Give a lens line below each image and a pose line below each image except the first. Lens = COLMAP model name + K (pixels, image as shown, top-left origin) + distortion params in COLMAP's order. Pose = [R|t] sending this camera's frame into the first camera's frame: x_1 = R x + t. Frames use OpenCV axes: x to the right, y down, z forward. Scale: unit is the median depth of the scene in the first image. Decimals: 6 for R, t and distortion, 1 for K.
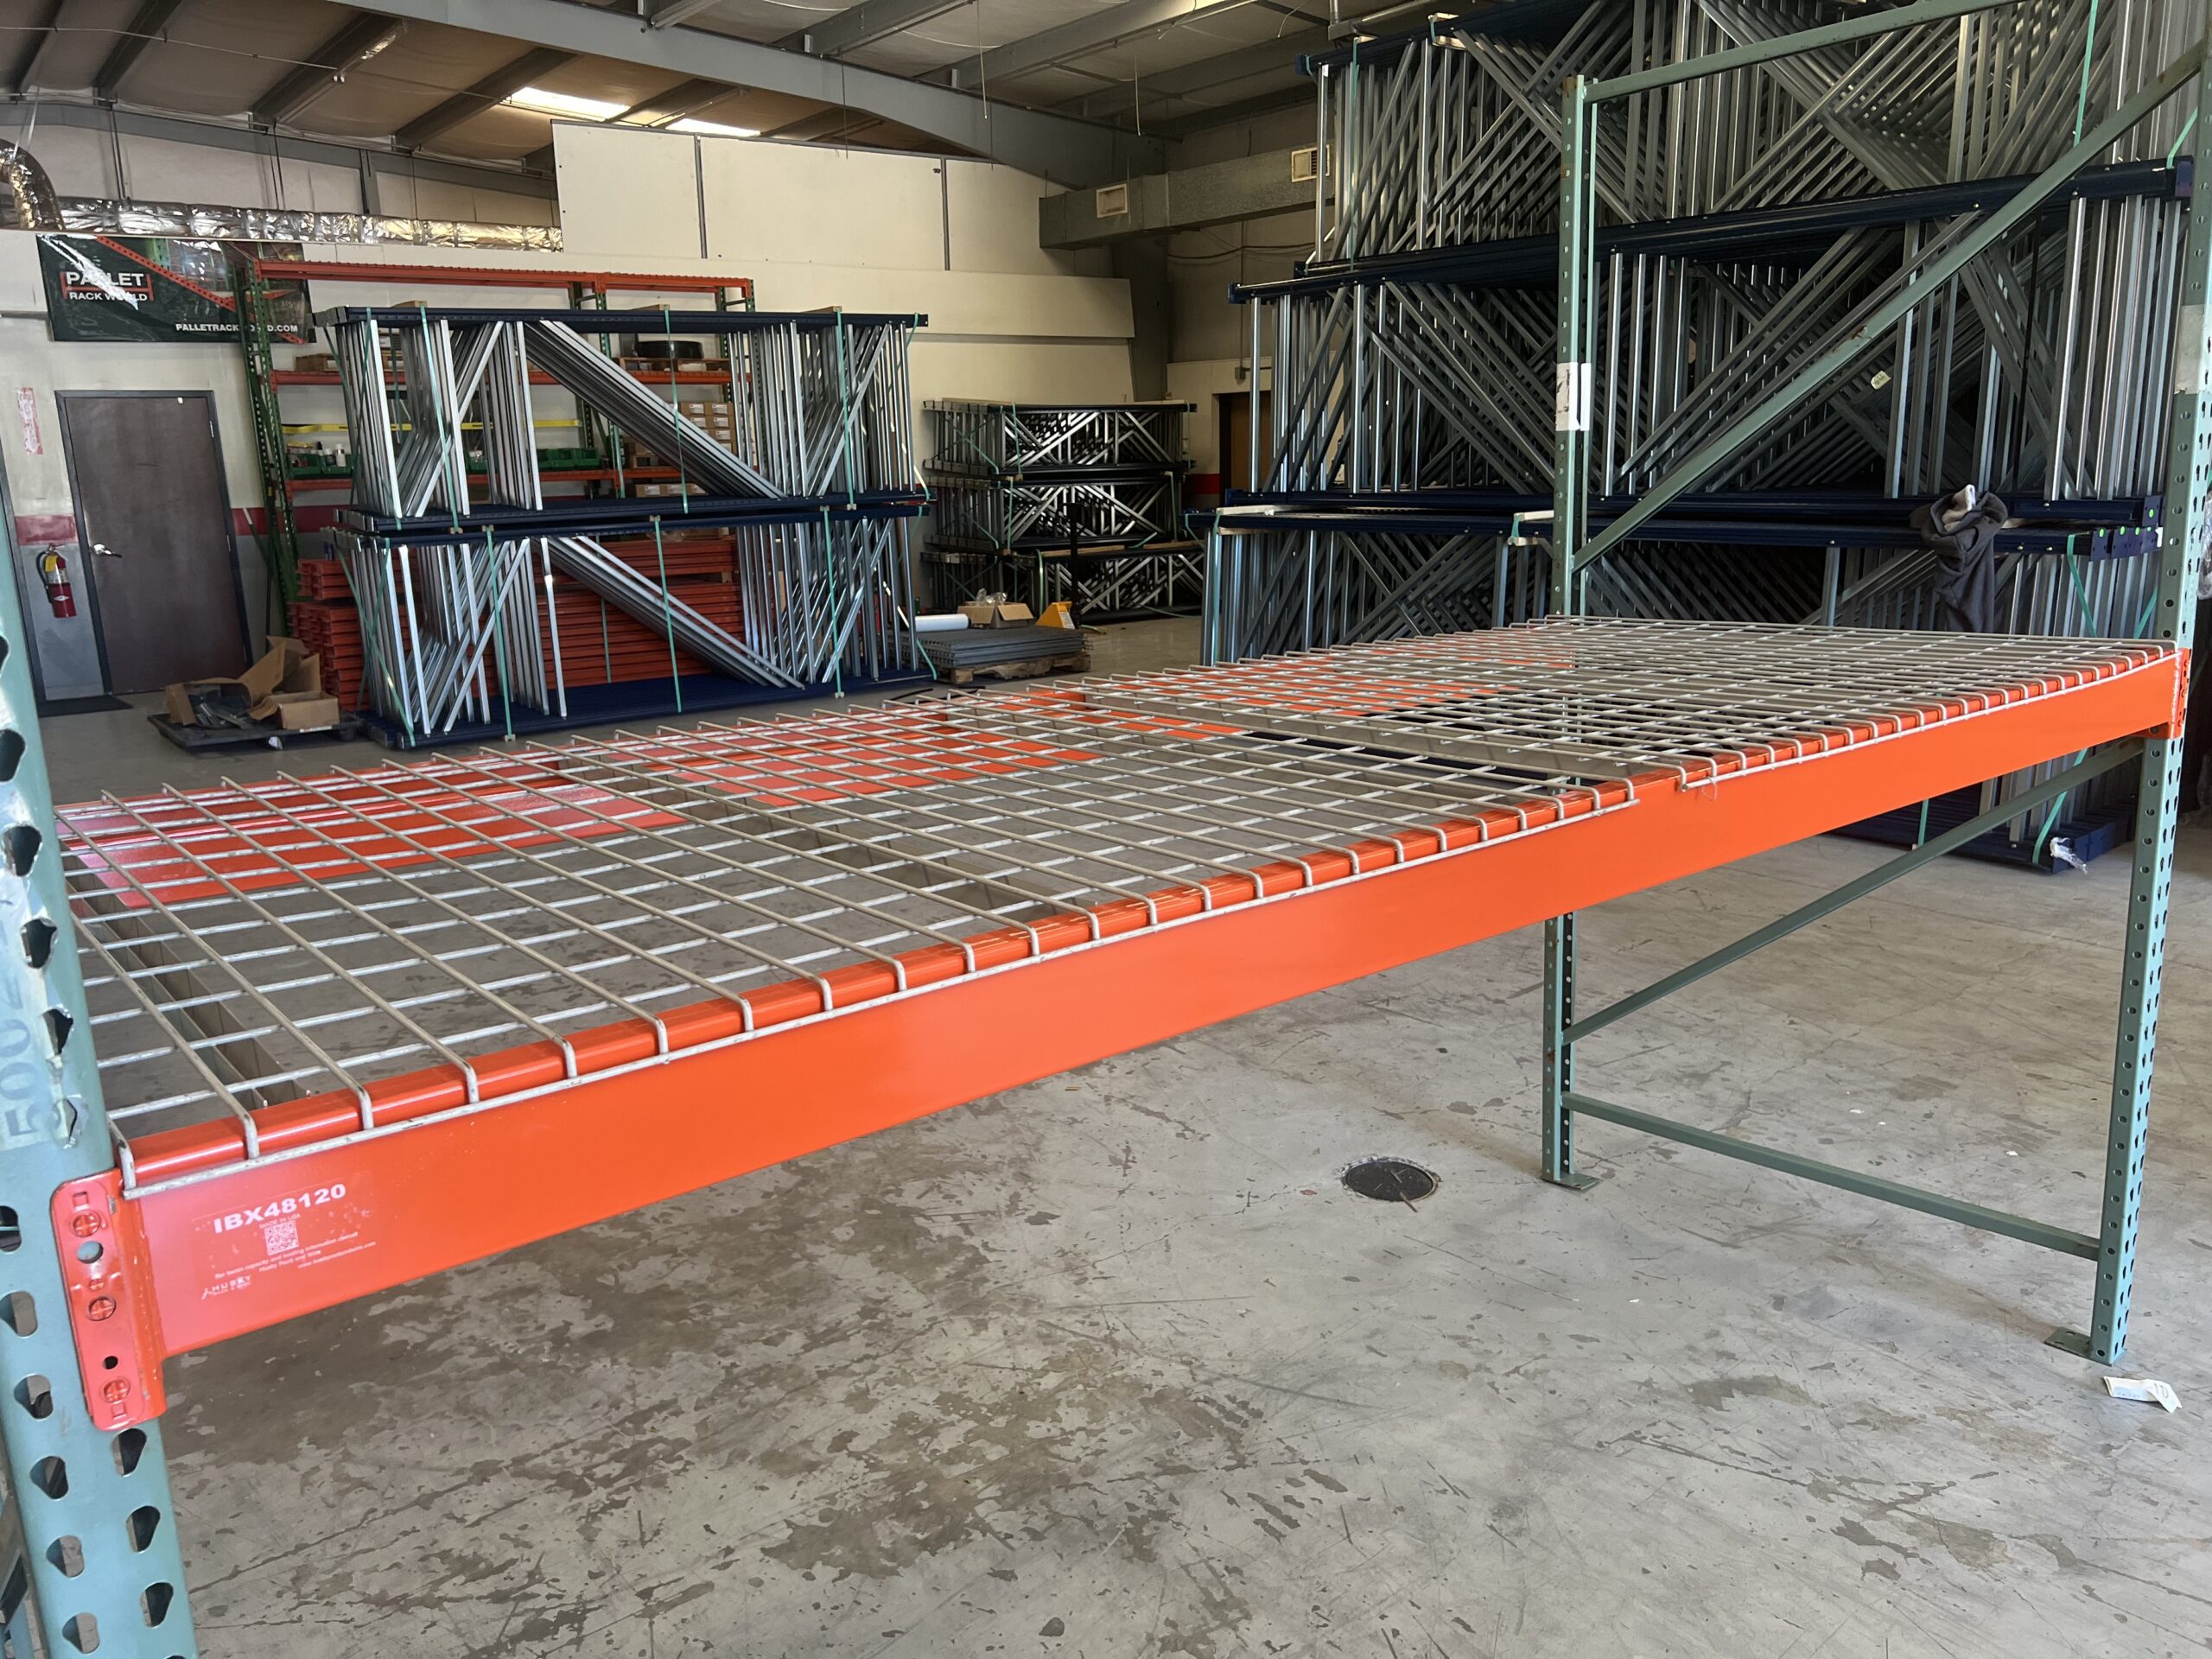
lens RADIAL K [[1667.7, 0, 1112.7], [0, 1667.7, 838.3], [0, 0, 1]] dist [0.059833, -0.068188]
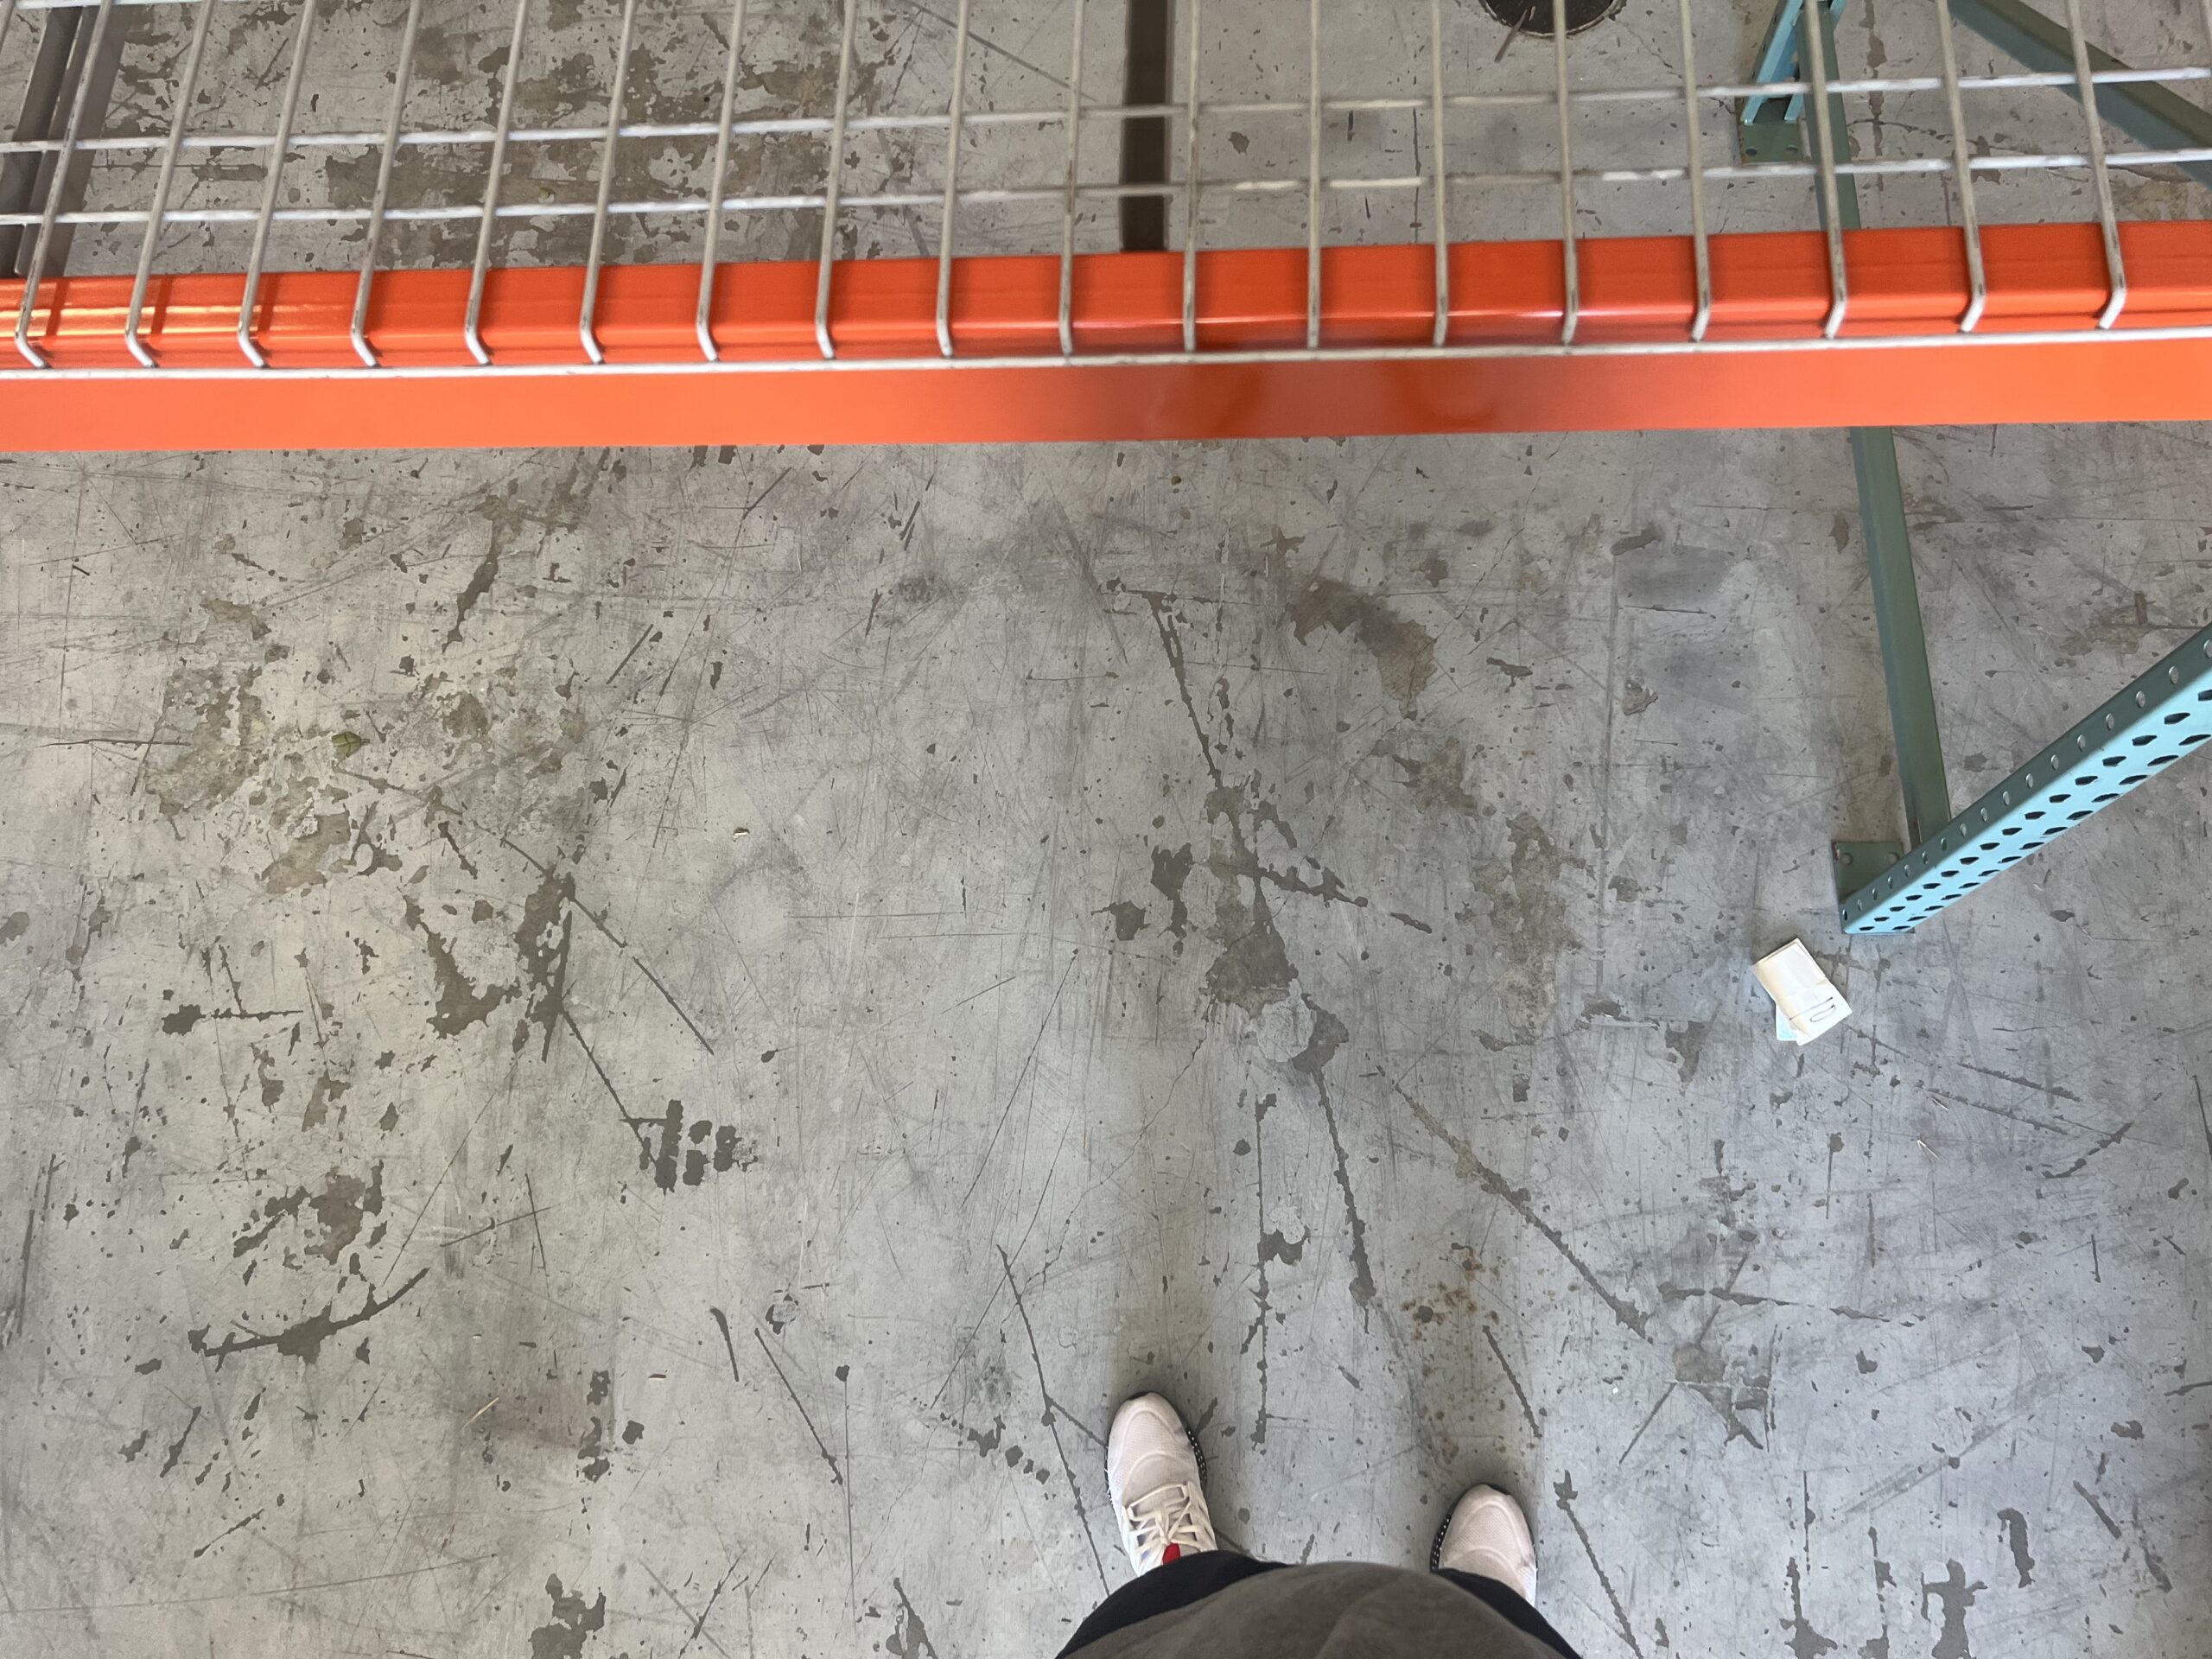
lens RADIAL K [[1667.7, 0, 1094.9], [0, 1667.7, 821.6], [0, 0, 1]] dist [0.059833, -0.068188]
pose [[0.739542, 0.630742, -0.235036, 0.224991], [-0.073222, 0.422491, 0.903404, -0.124978], [0.669116, -0.650895, 0.358635, 0.268151]]
